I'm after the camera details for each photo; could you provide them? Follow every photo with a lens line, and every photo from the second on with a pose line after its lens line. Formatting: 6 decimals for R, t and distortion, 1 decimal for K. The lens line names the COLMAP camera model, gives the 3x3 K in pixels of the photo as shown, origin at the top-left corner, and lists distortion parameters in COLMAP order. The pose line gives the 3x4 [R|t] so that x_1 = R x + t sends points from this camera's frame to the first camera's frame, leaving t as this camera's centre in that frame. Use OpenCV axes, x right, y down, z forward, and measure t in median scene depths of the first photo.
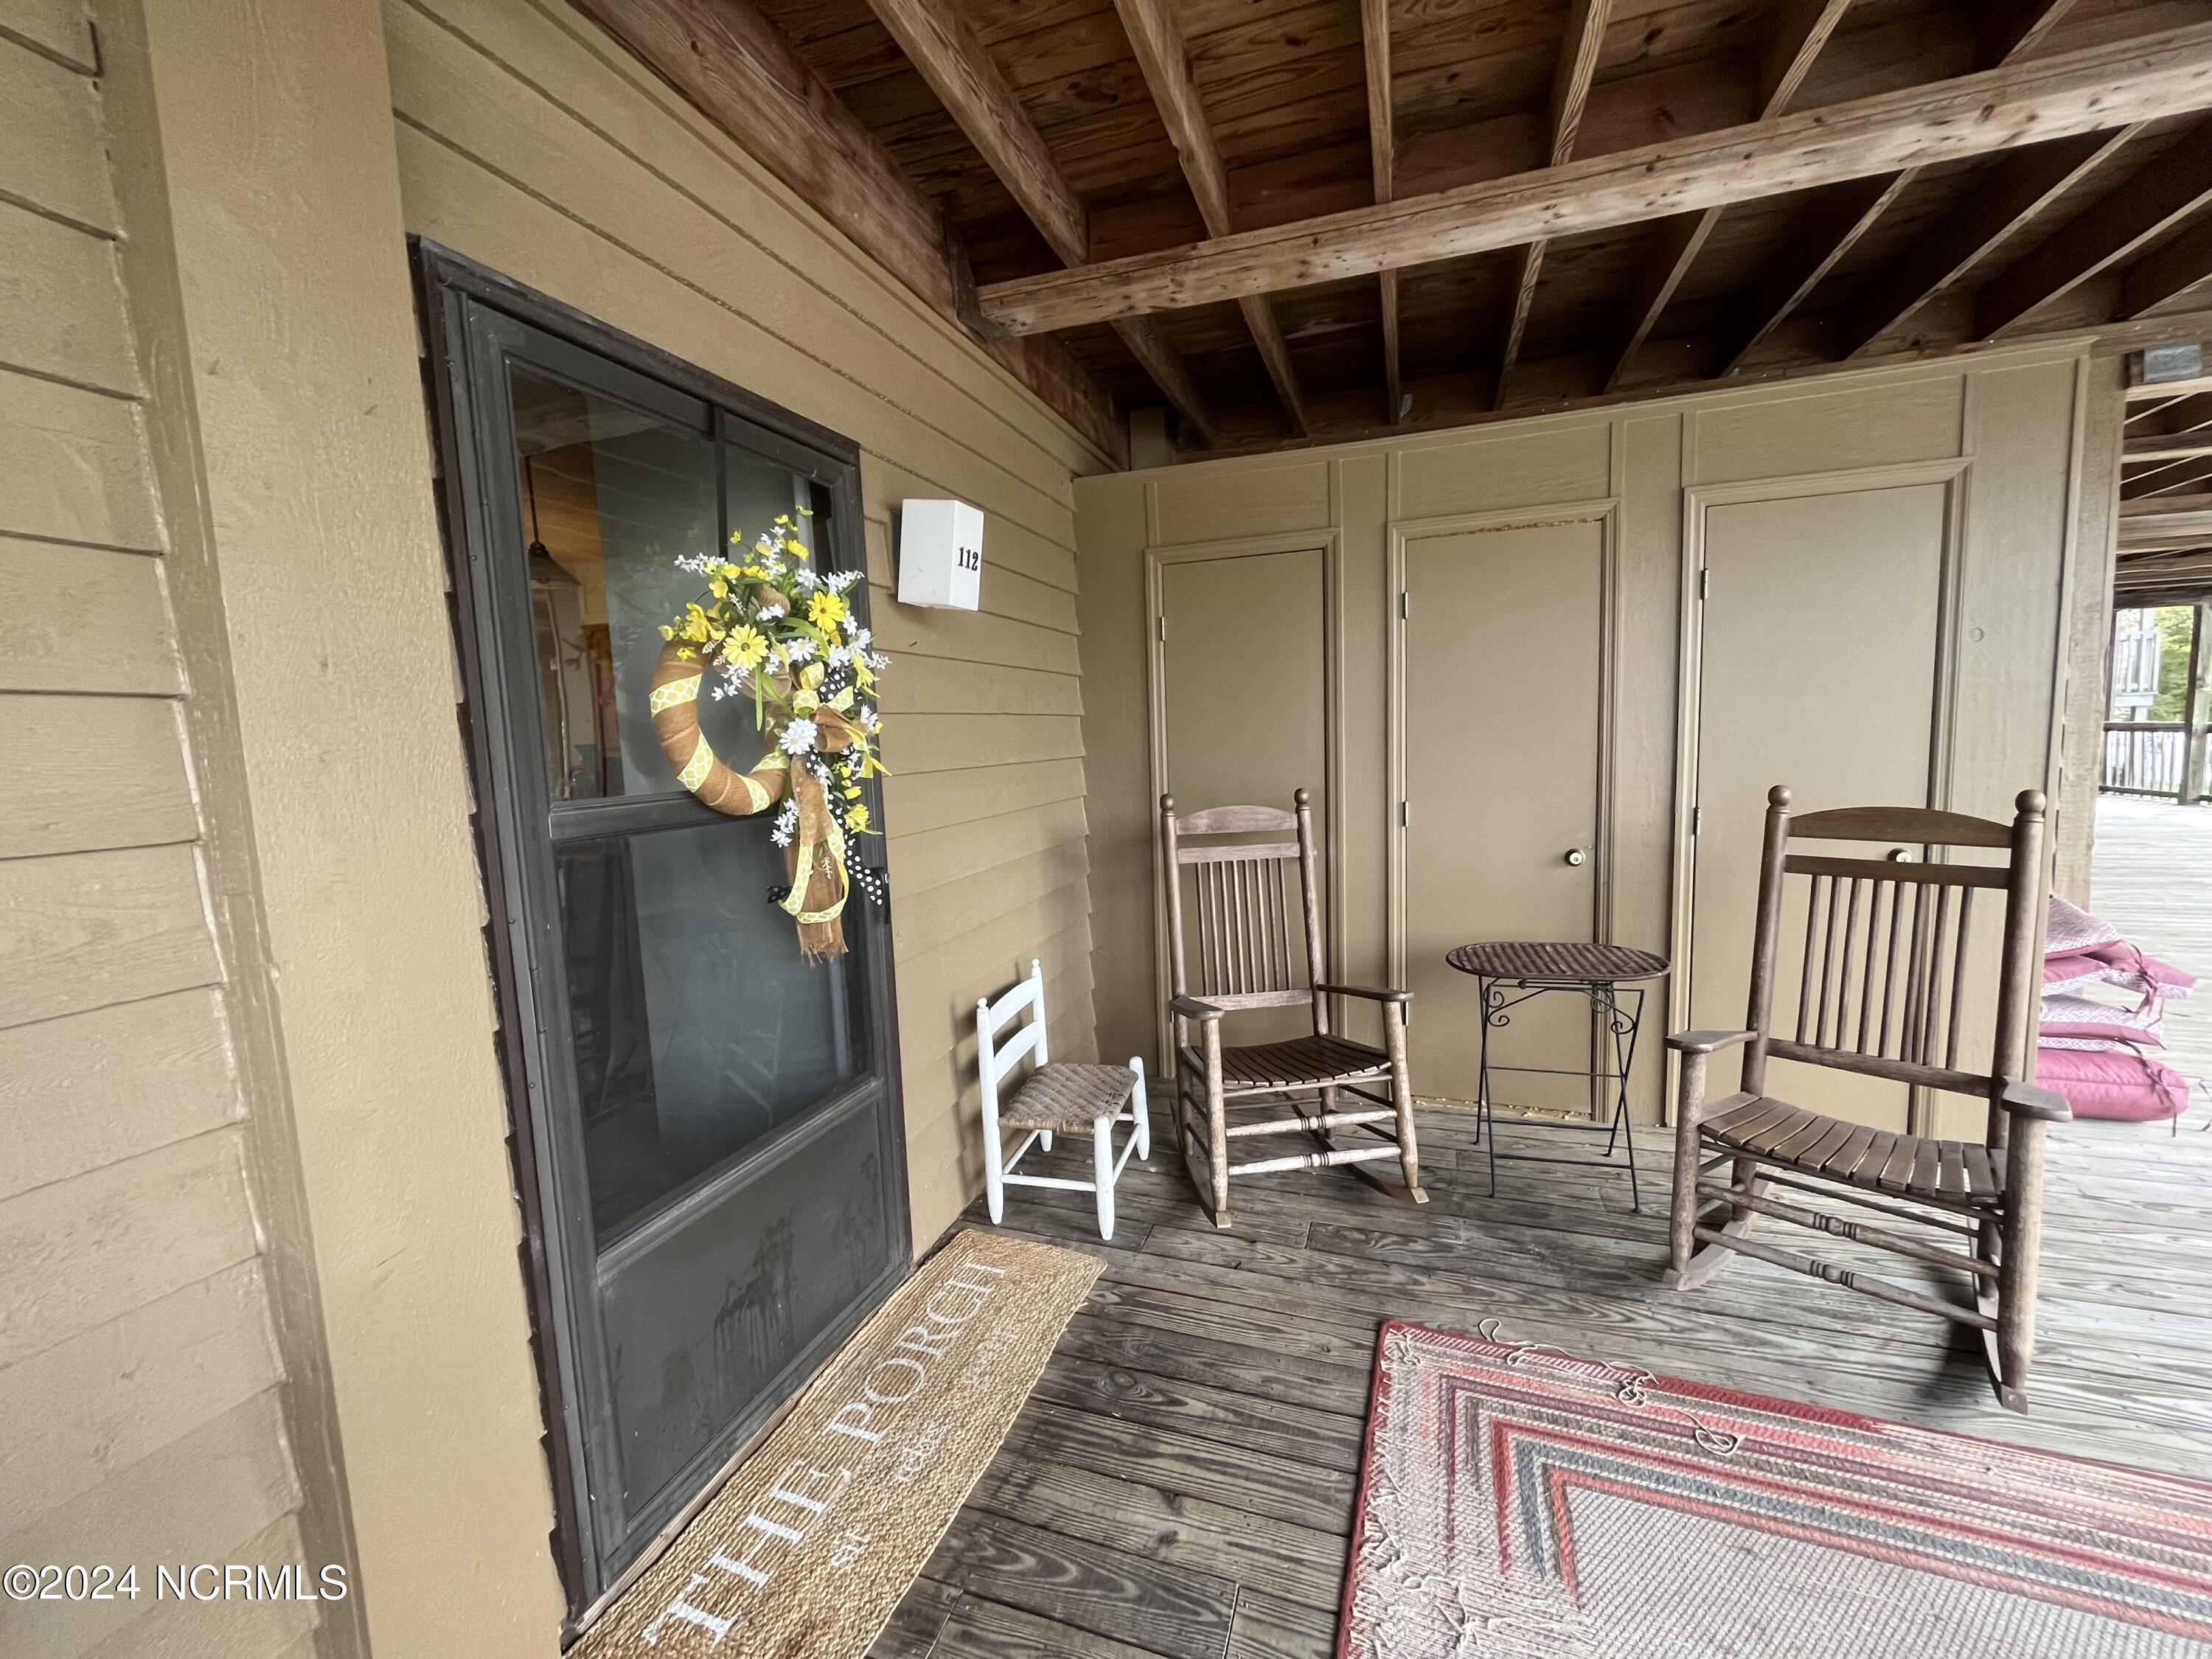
lens RADIAL K [[897.4, 0, 1097.4], [0, 897.4, 825.6], [0, 0, 1]] dist [-0.002220, -0.000284]
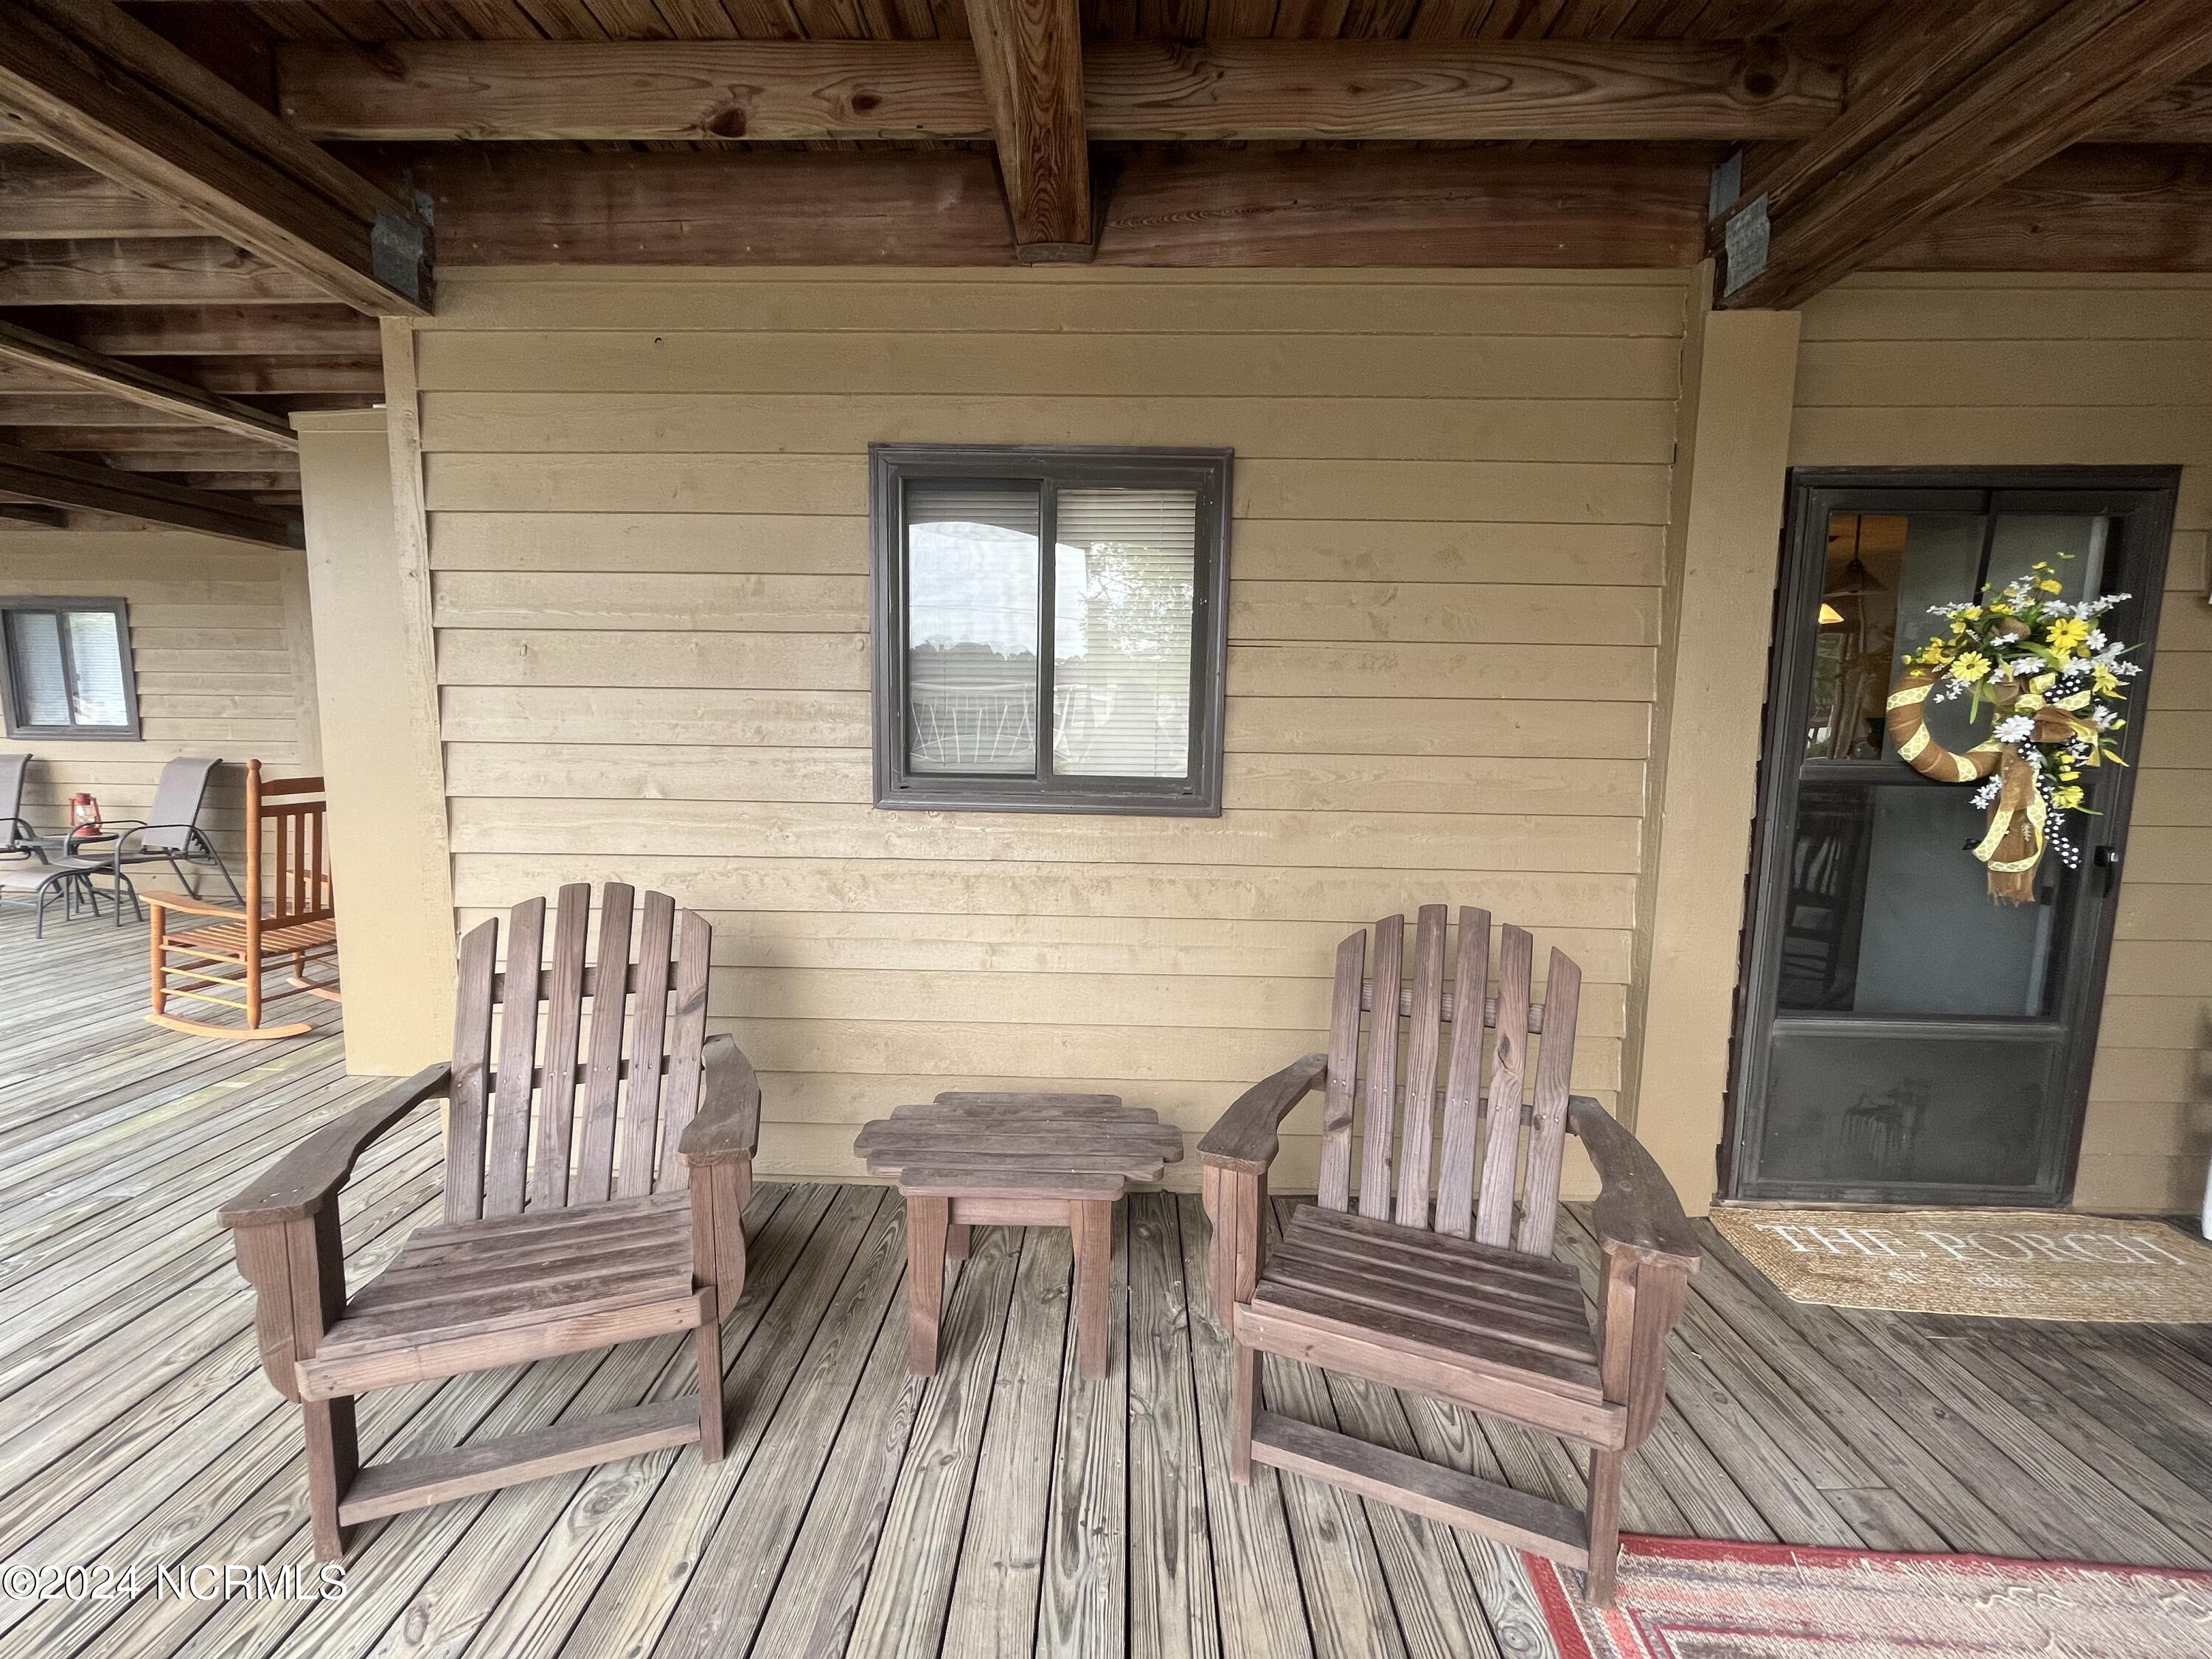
lens RADIAL K [[897.4, 0, 1097.4], [0, 897.4, 825.6], [0, 0, 1]] dist [-0.002220, -0.000284]
pose [[0.314447, 0.160653, -0.935582, 0.531327], [-0.119529, 0.984432, 0.128868, 0.035705], [0.941720, 0.071307, 0.328755, -0.750396]]
